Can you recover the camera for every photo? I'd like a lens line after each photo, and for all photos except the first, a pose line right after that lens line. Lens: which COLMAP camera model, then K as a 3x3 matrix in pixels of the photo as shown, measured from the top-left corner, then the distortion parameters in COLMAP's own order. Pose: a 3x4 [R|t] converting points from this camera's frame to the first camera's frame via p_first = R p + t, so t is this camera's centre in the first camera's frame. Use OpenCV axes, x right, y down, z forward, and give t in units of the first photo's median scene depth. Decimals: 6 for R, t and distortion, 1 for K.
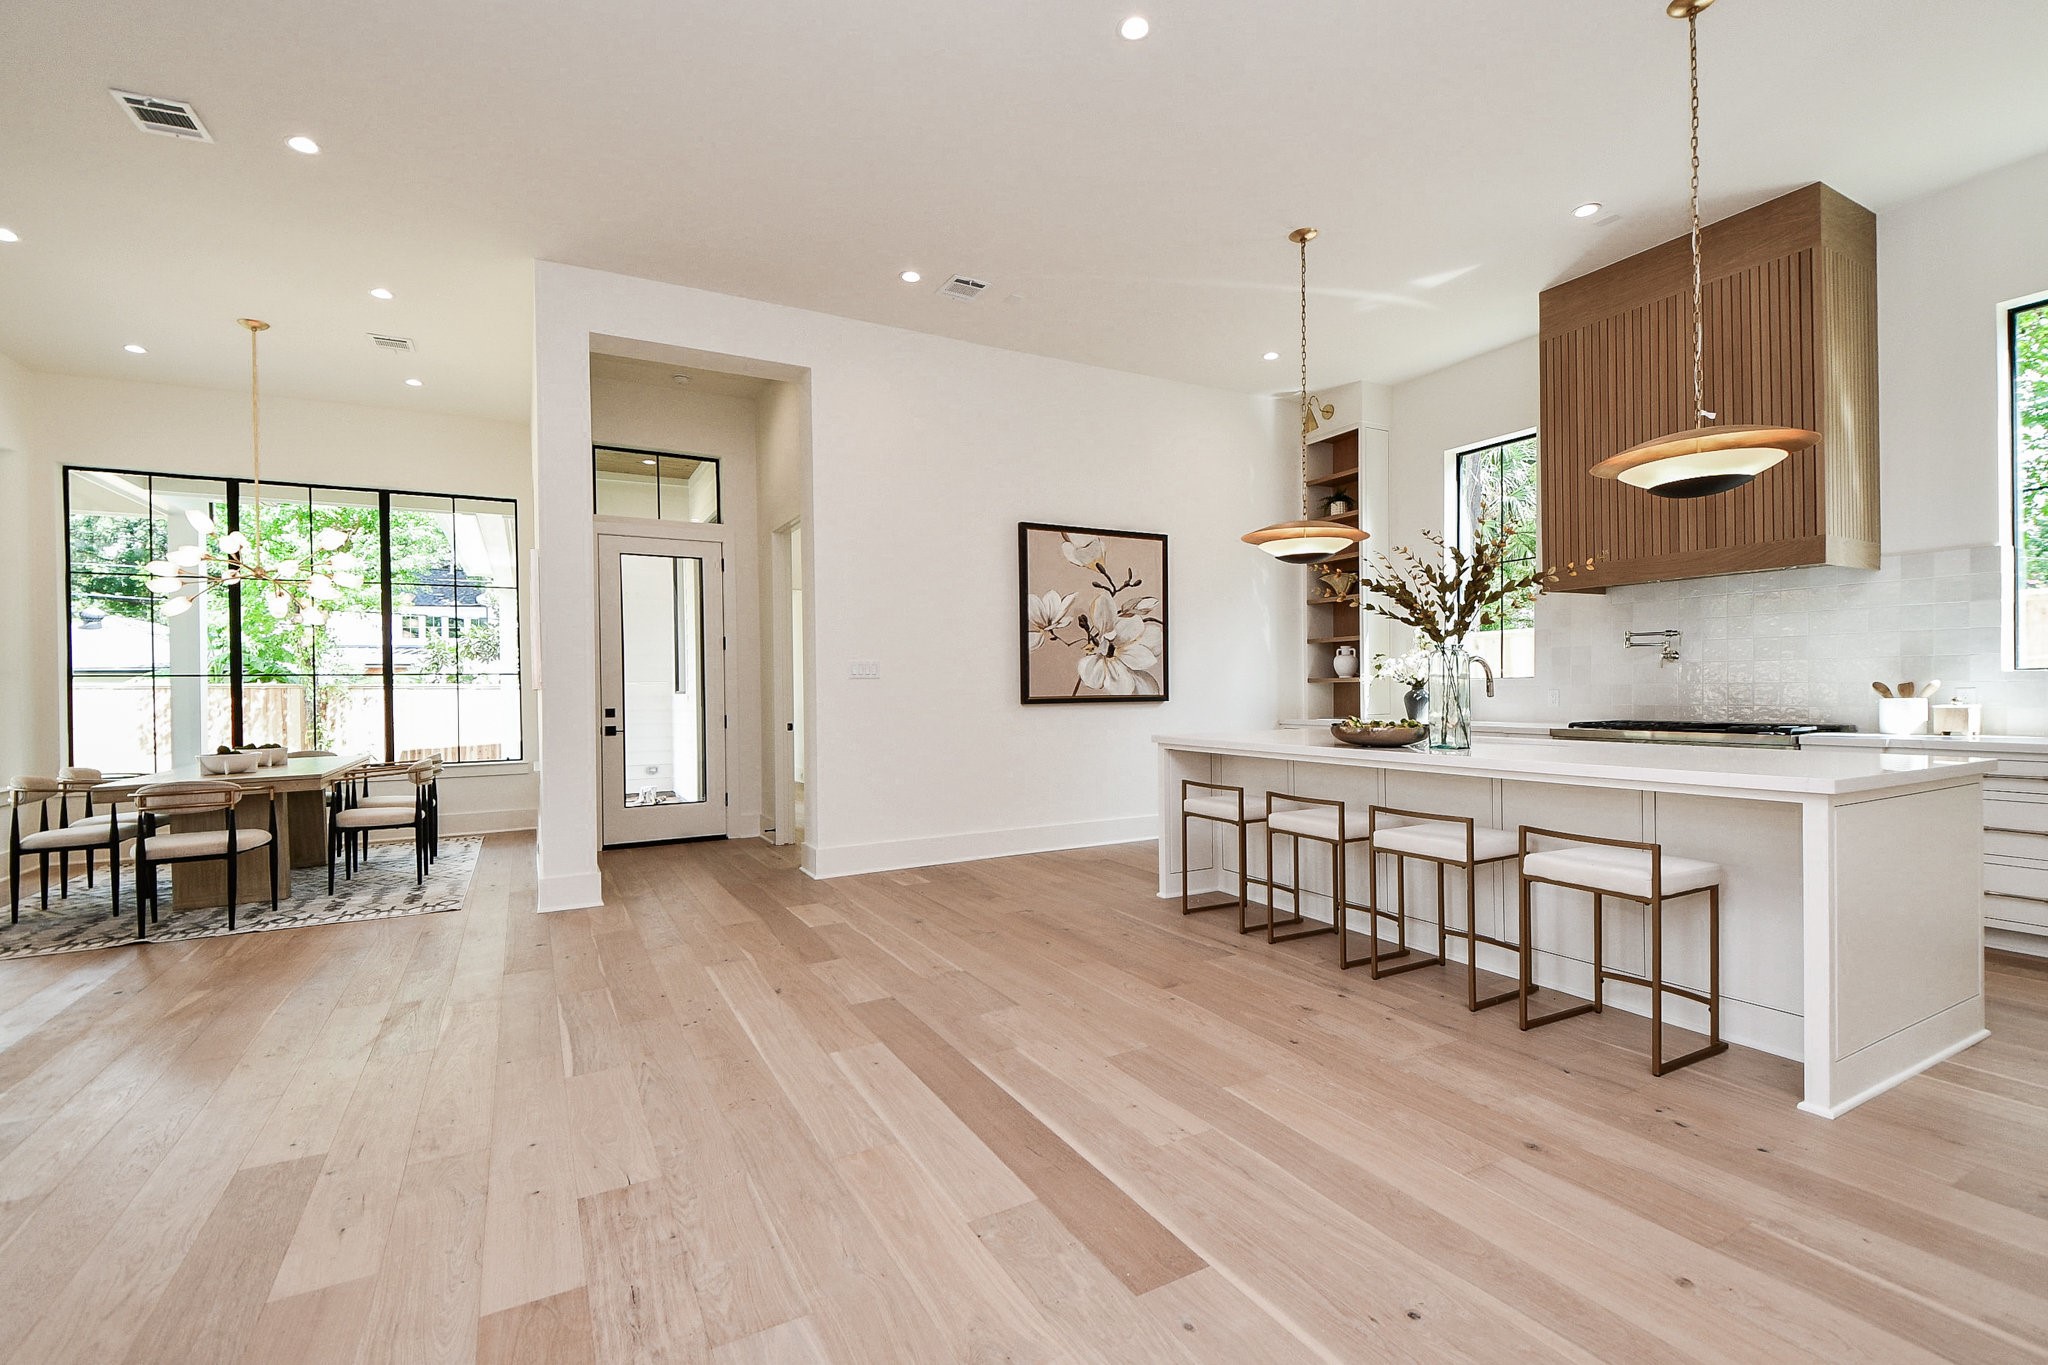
lens RADIAL K [[906.1, 0, 1024.0], [0, 906.1, 682.5], [0, 0, 1]] dist [0.010158, -0.000397]
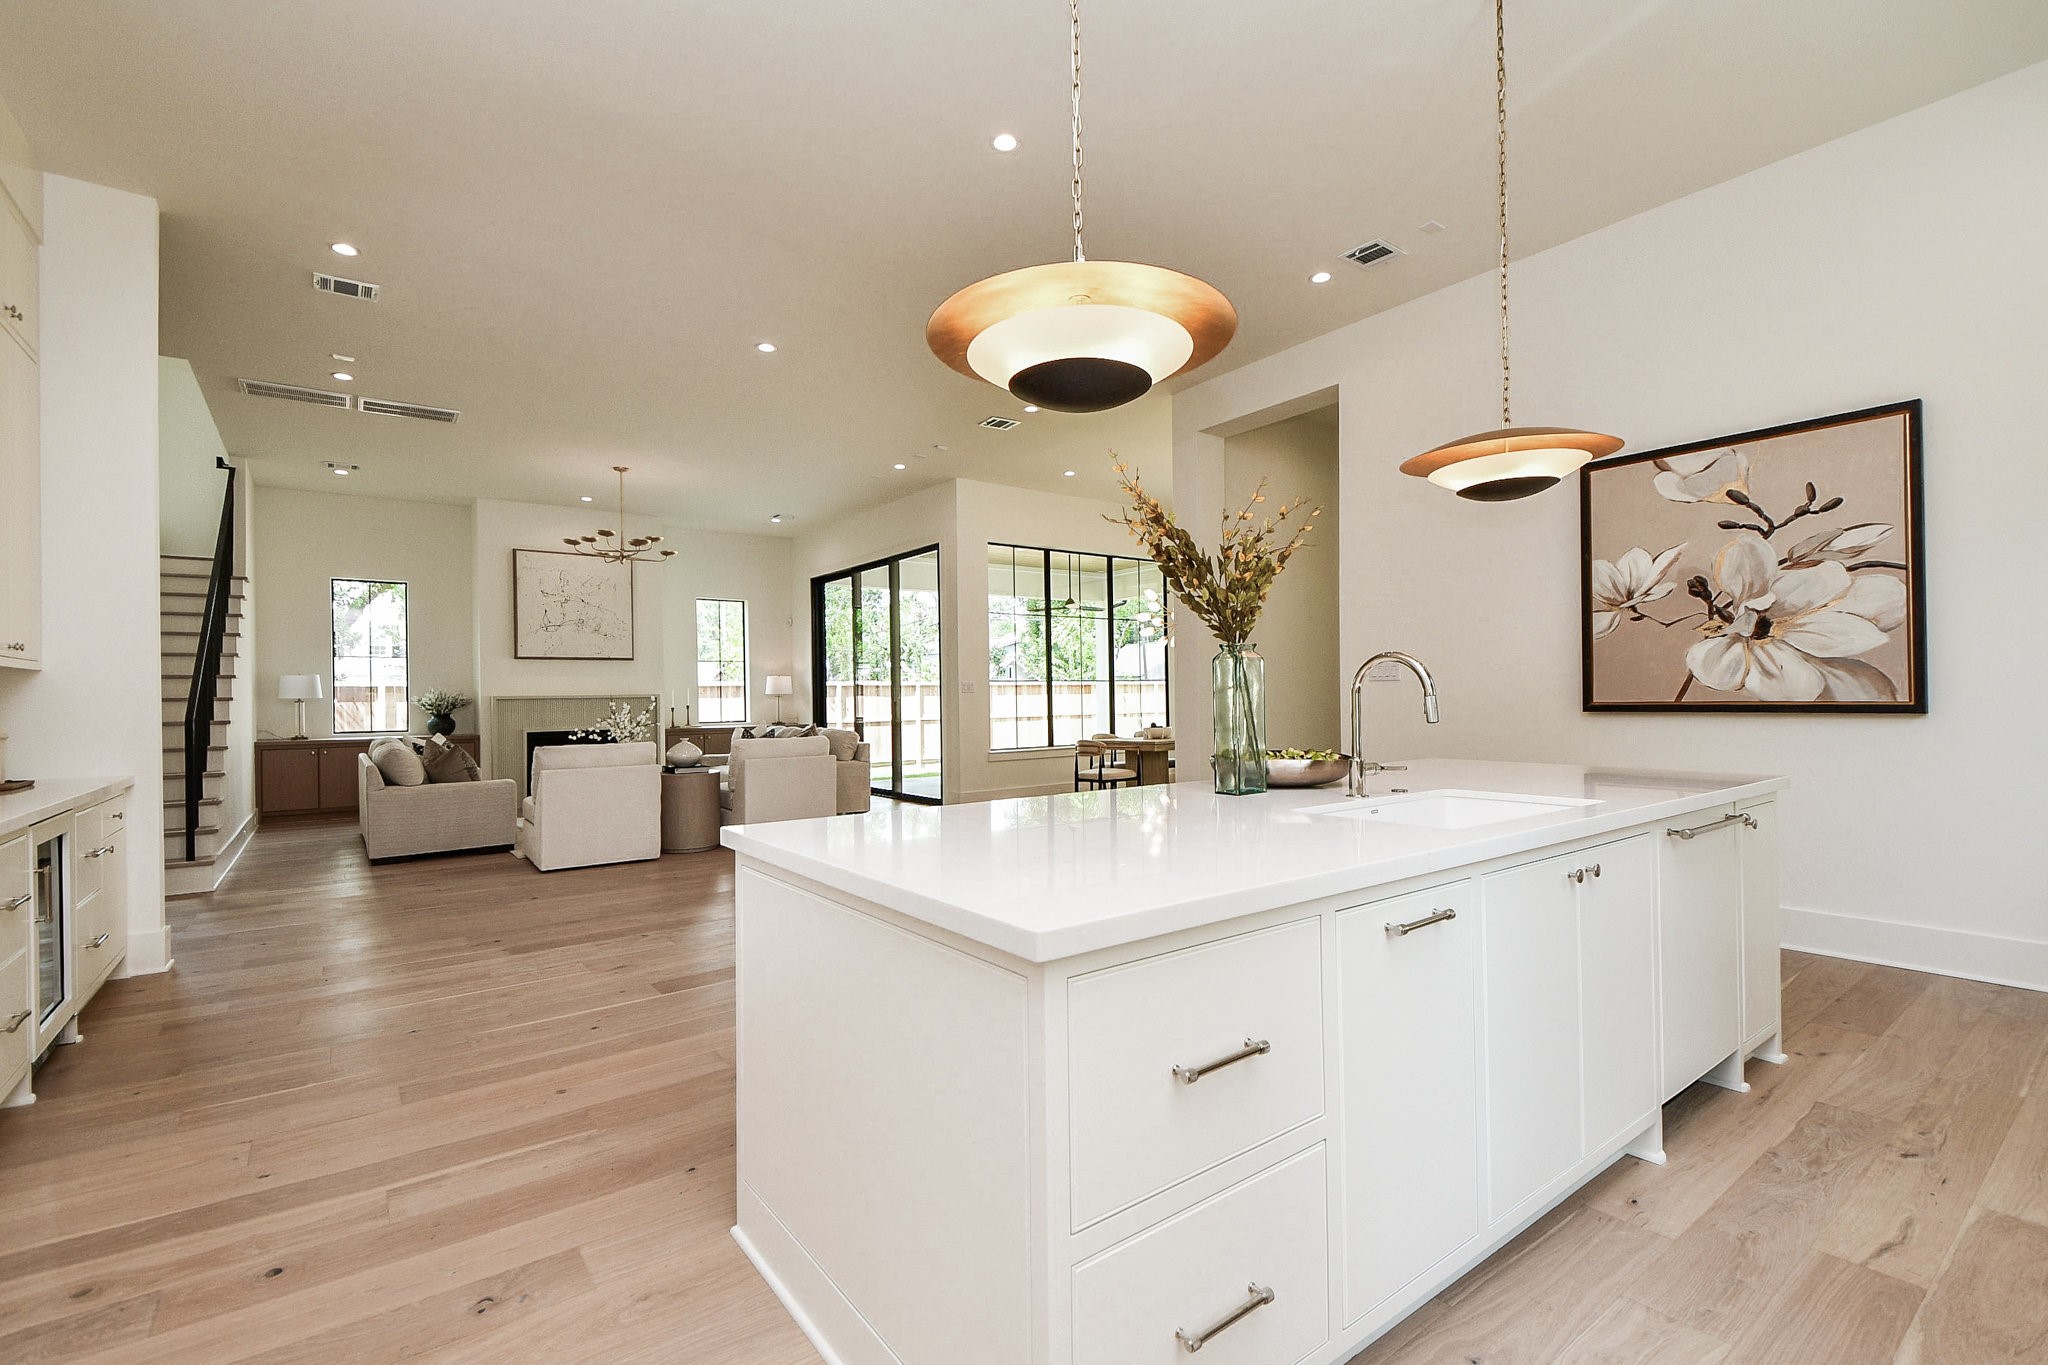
lens RADIAL K [[906.1, 0, 1024.0], [0, 906.1, 682.5], [0, 0, 1]] dist [0.010158, -0.000397]
pose [[0.143469, -0.006310, -0.989635, 0.635538], [0.013665, 0.999897, -0.004394, -0.002375], [0.989560, -0.012893, 0.143541, 0.422727]]
